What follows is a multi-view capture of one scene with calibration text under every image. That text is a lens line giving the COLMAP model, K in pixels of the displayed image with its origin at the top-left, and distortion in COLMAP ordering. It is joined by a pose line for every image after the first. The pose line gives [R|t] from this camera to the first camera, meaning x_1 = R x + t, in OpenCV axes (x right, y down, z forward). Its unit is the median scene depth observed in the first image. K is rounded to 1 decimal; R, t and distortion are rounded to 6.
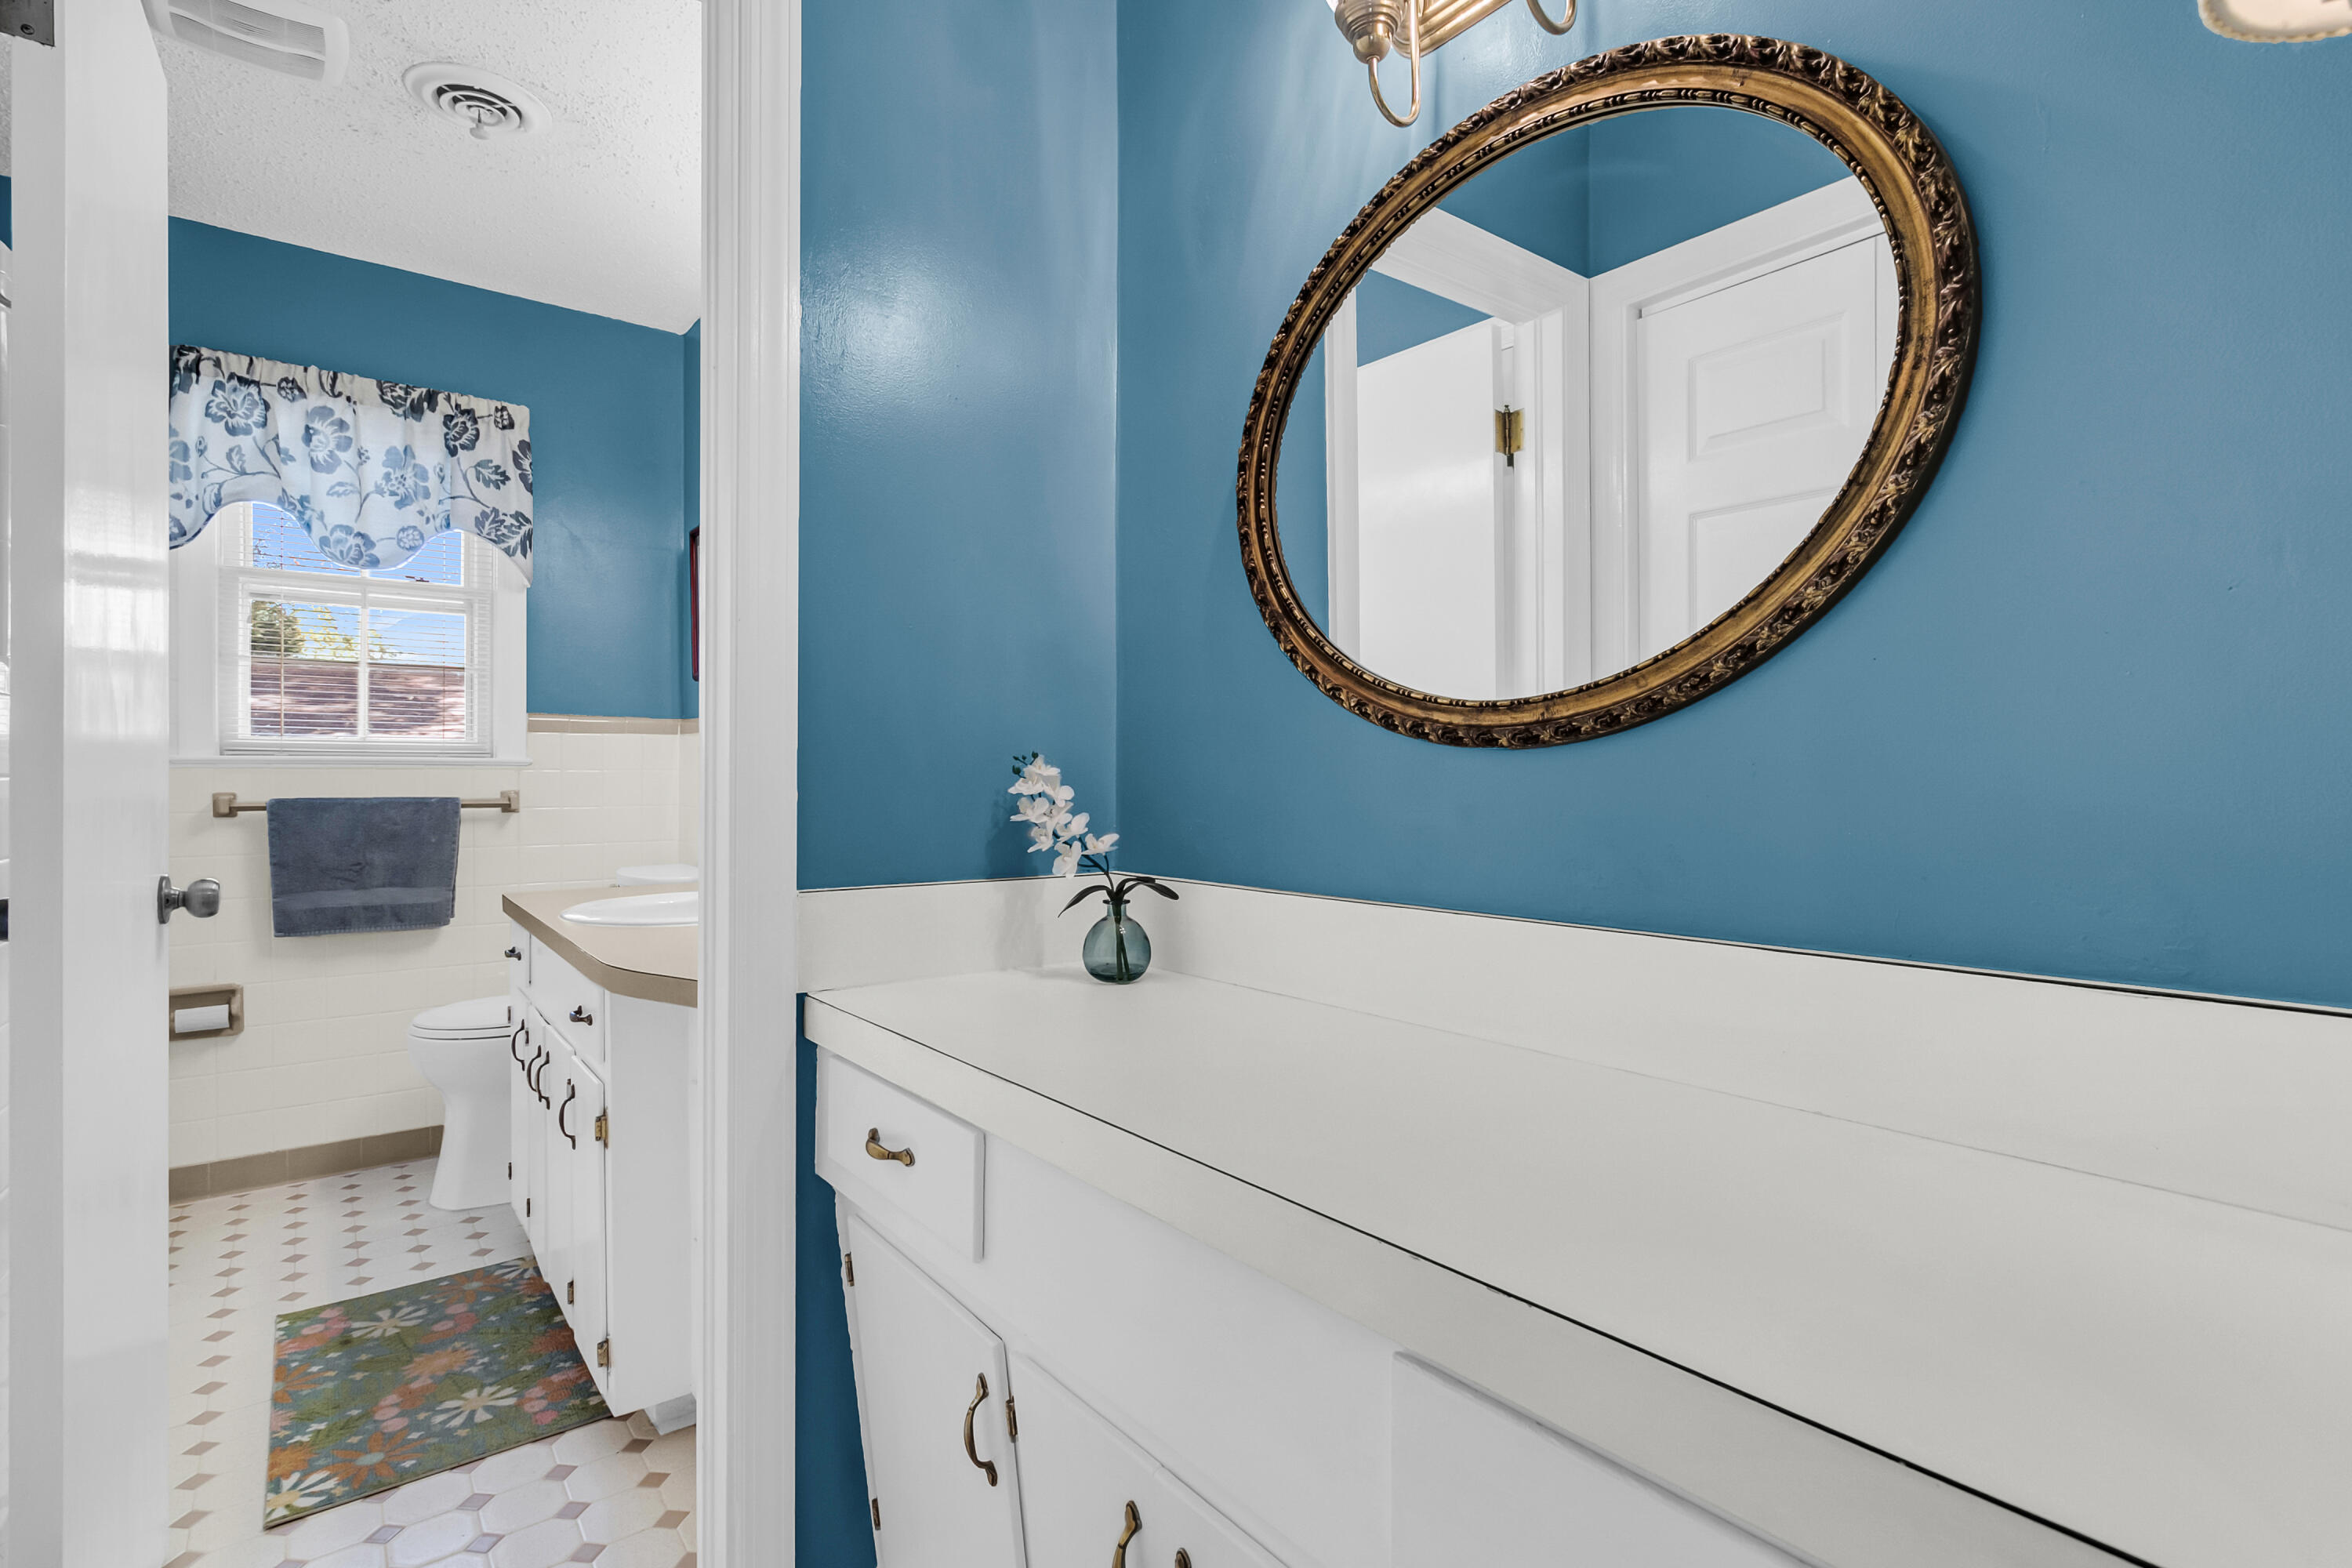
lens RADIAL K [[1059.8, 0, 1182.3], [0, 1059.8, 776.2], [0, 0, 1]] dist [0.001947, 0.000462]
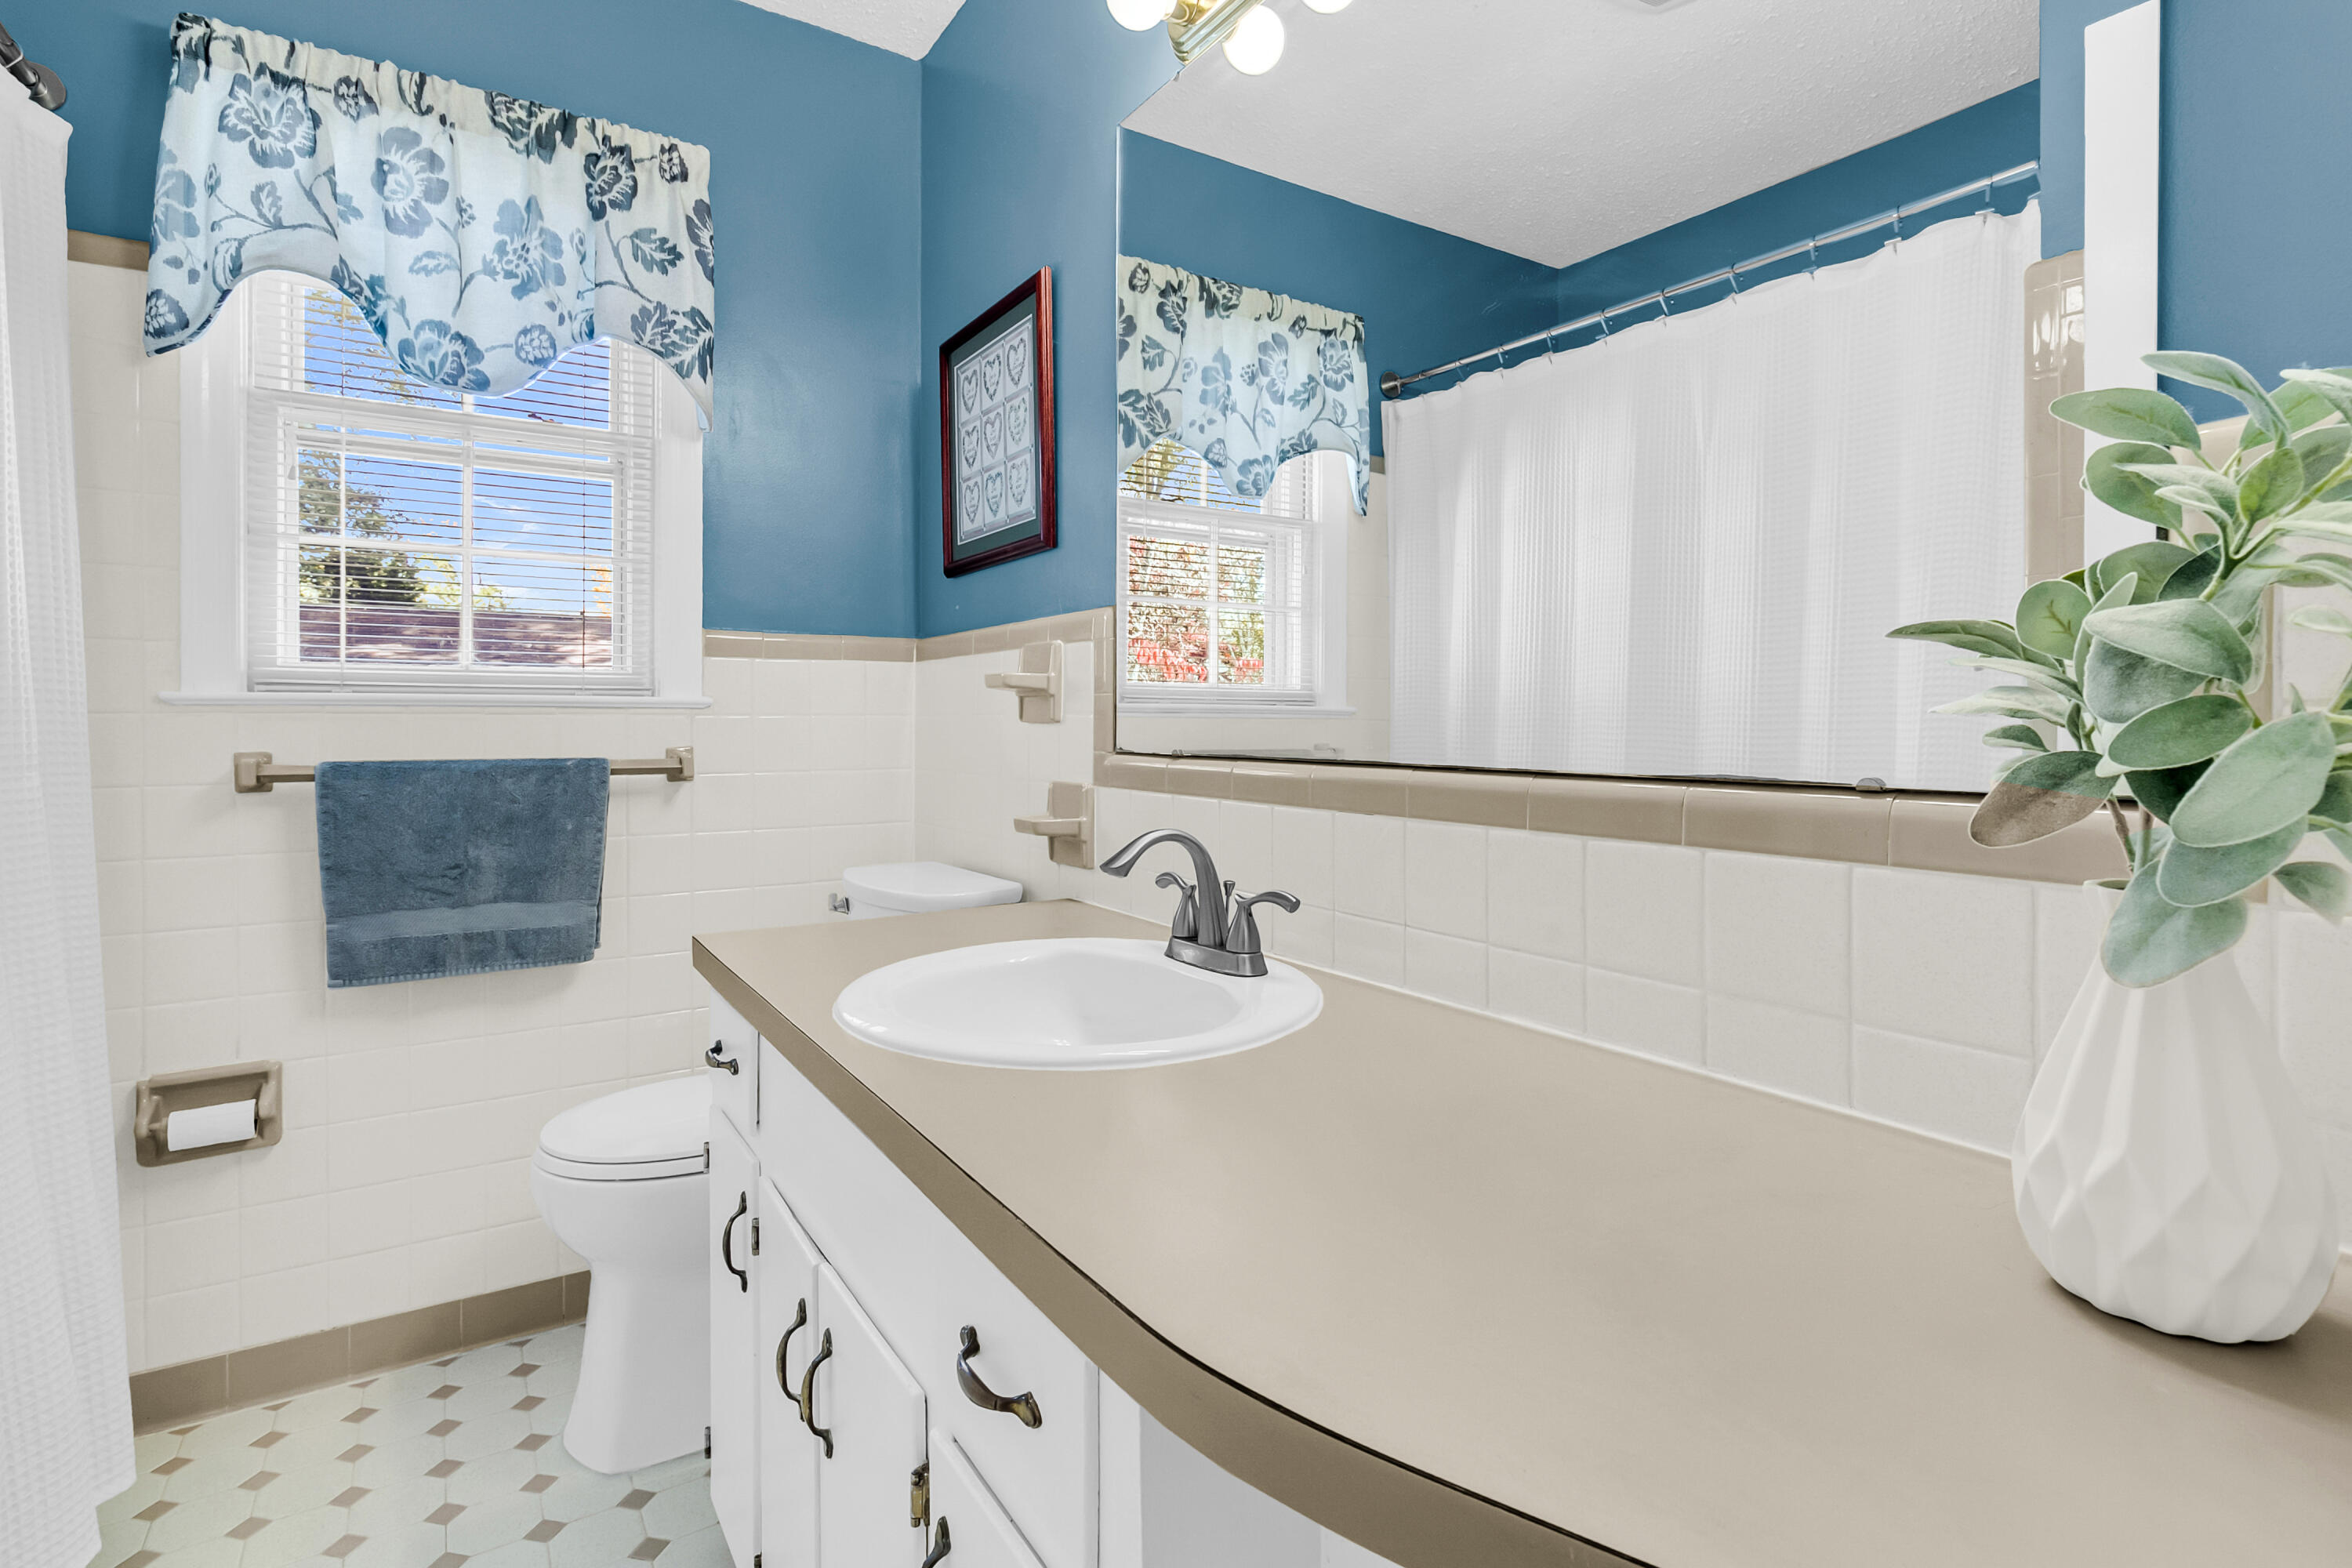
lens RADIAL K [[1129.4, 0, 1201.5], [0, 1129.4, 720.2], [0, 0, 1]] dist [0.001106, 0.000635]
pose [[0.995843, -0.003228, -0.091033, -0.282800], [0.002696, 0.999979, -0.005963, 0.002343], [0.091050, 0.005693, 0.995830, 0.381779]]
